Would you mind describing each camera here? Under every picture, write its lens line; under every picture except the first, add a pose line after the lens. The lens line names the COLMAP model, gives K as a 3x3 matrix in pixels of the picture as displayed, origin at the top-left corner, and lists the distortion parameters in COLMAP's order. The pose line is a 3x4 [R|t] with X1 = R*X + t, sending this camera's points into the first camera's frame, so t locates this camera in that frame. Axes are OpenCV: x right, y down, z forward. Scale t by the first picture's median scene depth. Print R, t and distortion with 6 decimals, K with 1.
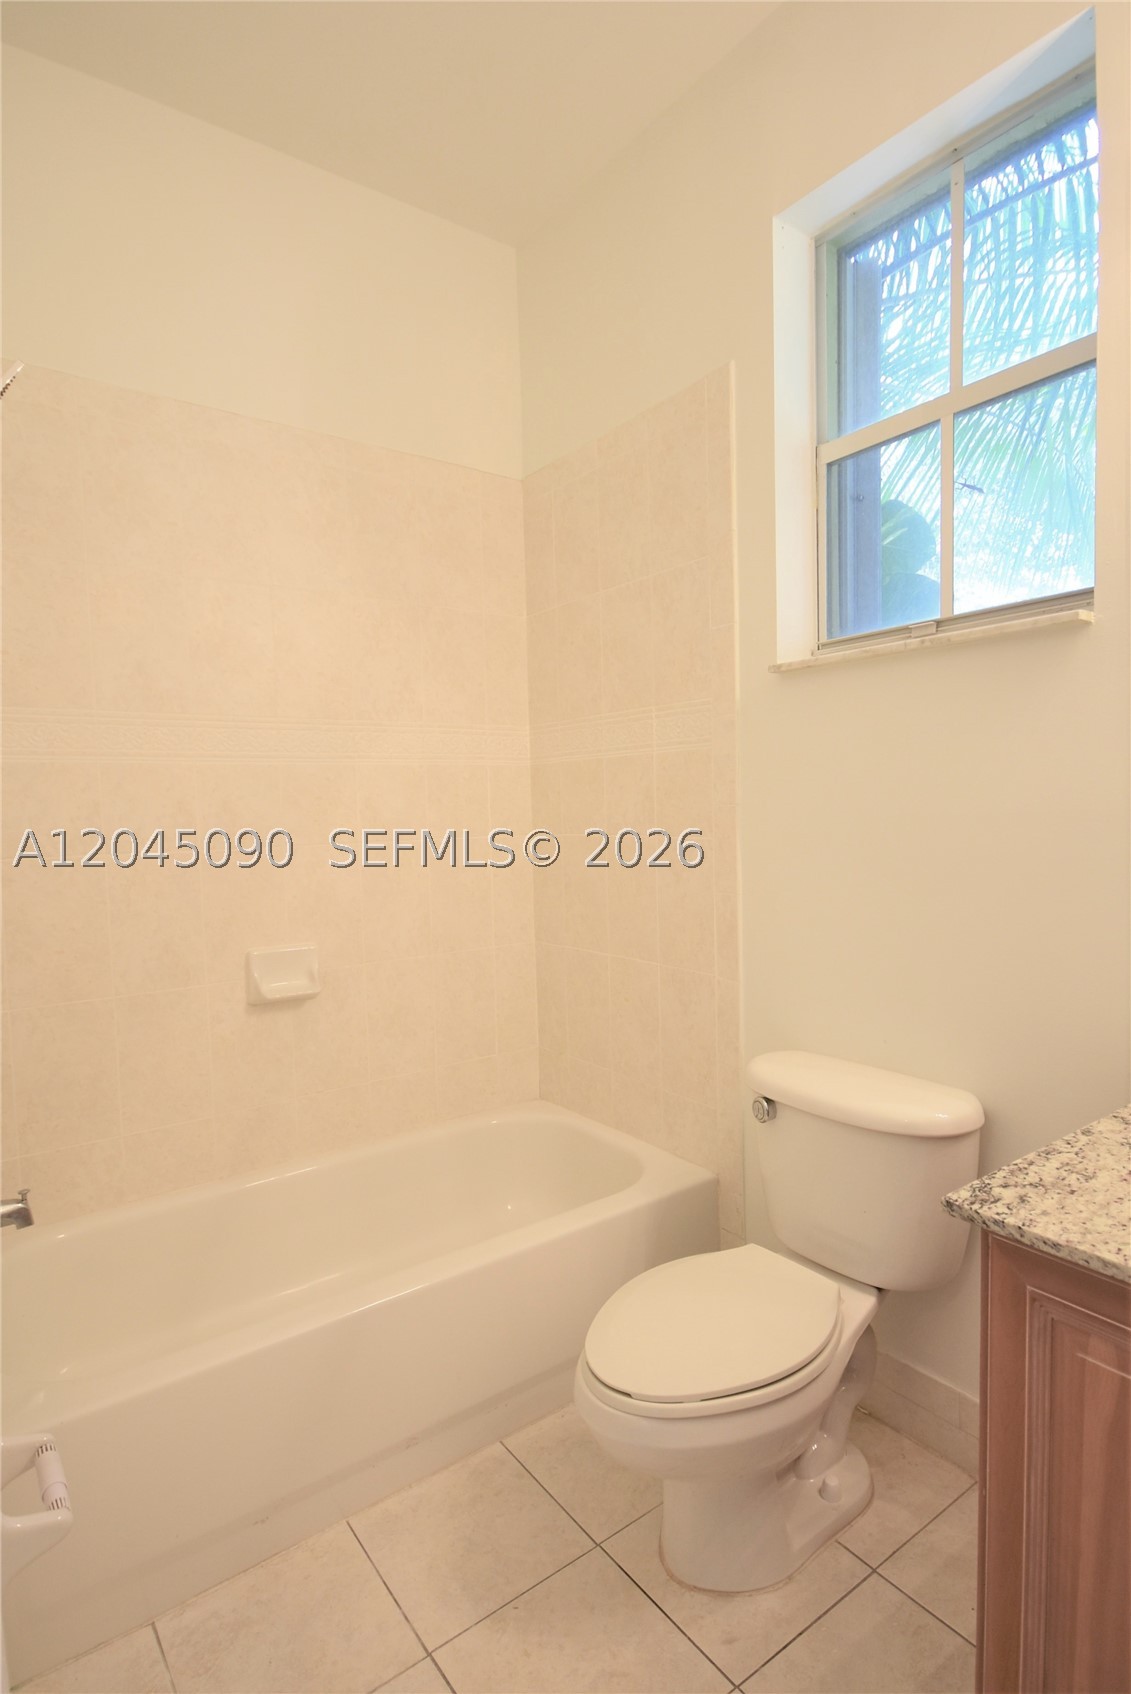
lens RADIAL K [[897.1, 0, 577.6], [0, 897.1, 869.6], [0, 0, 1]] dist [-0.001145, -0.001809]
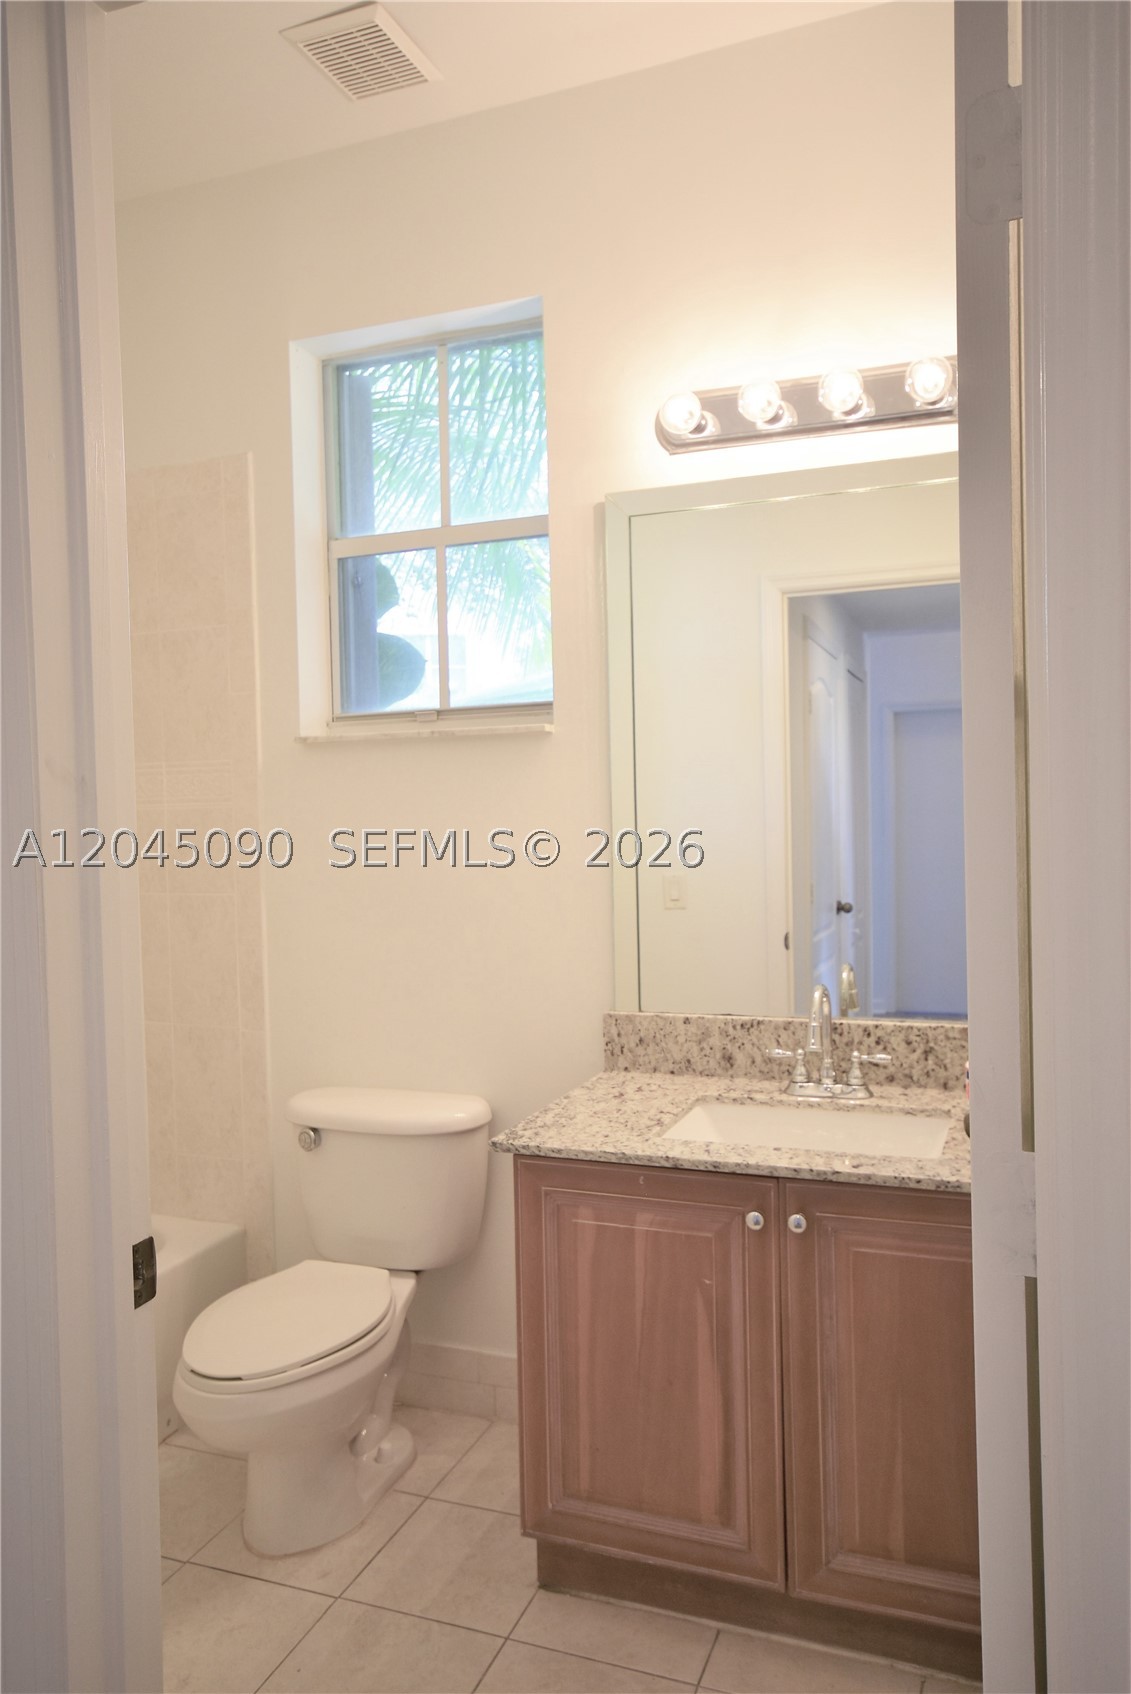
lens RADIAL K [[1216.1, 0, 565.3], [0, 1216.1, 847.3], [0, 0, 1]] dist [0.000386, 0.001608]
pose [[0.848719, -0.006074, 0.528809, -0.350260], [0.037244, 0.998138, -0.048310, -0.009212], [-0.527531, 0.060697, 0.847365, -0.510834]]
